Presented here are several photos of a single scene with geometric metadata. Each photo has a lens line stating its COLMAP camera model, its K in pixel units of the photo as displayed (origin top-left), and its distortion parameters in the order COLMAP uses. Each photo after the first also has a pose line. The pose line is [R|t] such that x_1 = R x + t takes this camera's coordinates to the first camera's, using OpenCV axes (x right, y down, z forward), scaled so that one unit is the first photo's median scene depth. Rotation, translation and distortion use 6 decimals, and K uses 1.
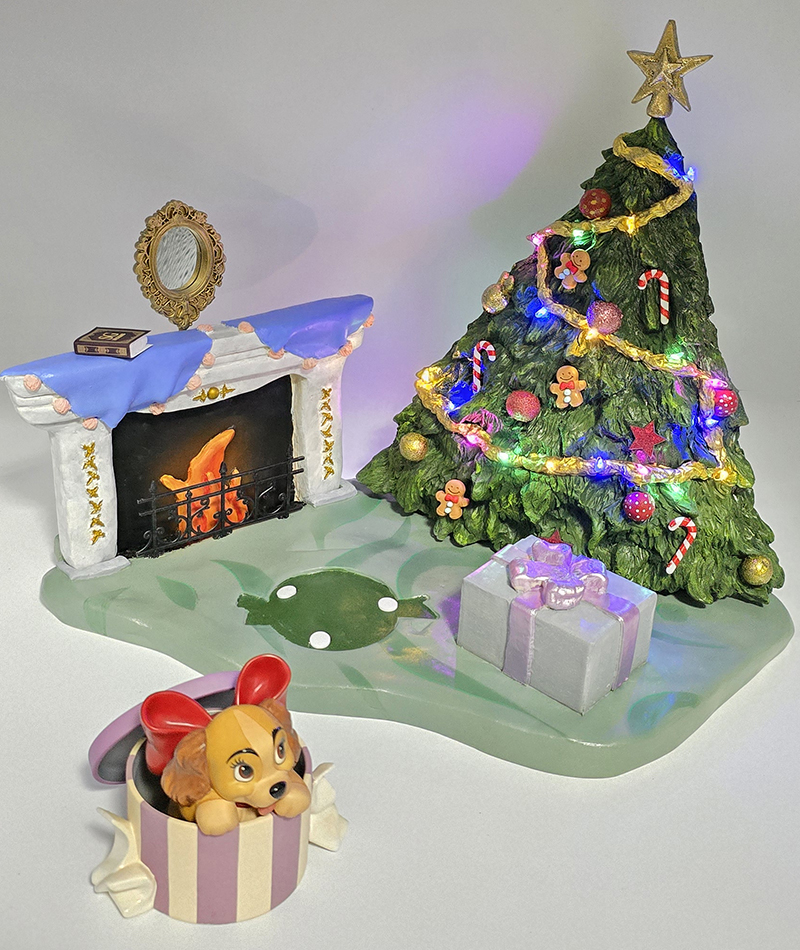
lens RADIAL K [[1288.1, 0, 399.5], [0, 1288.1, 390.3], [0, 0, 1]] dist [0.236360, -0.960724]
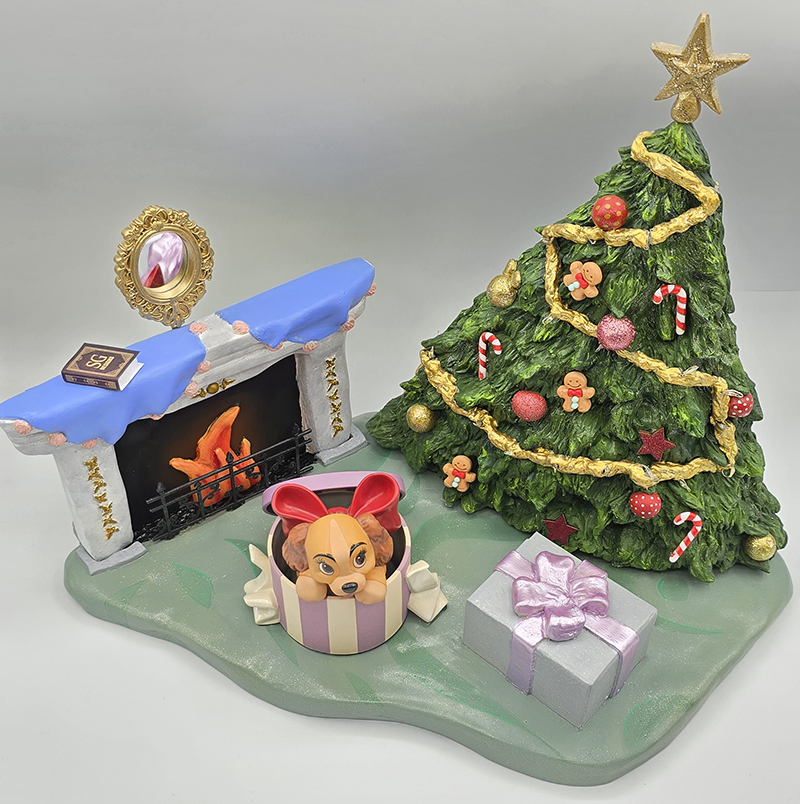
lens RADIAL K [[1167.9, 0, 400.4], [0, 1167.9, 425.1], [0, 0, 1]] dist [0.220345, -0.791959]
pose [[0.999061, -0.018542, -0.039152, 0.032920], [0.030843, 0.939095, 0.342272, -0.277524], [0.030421, -0.343158, 0.938785, 0.163104]]
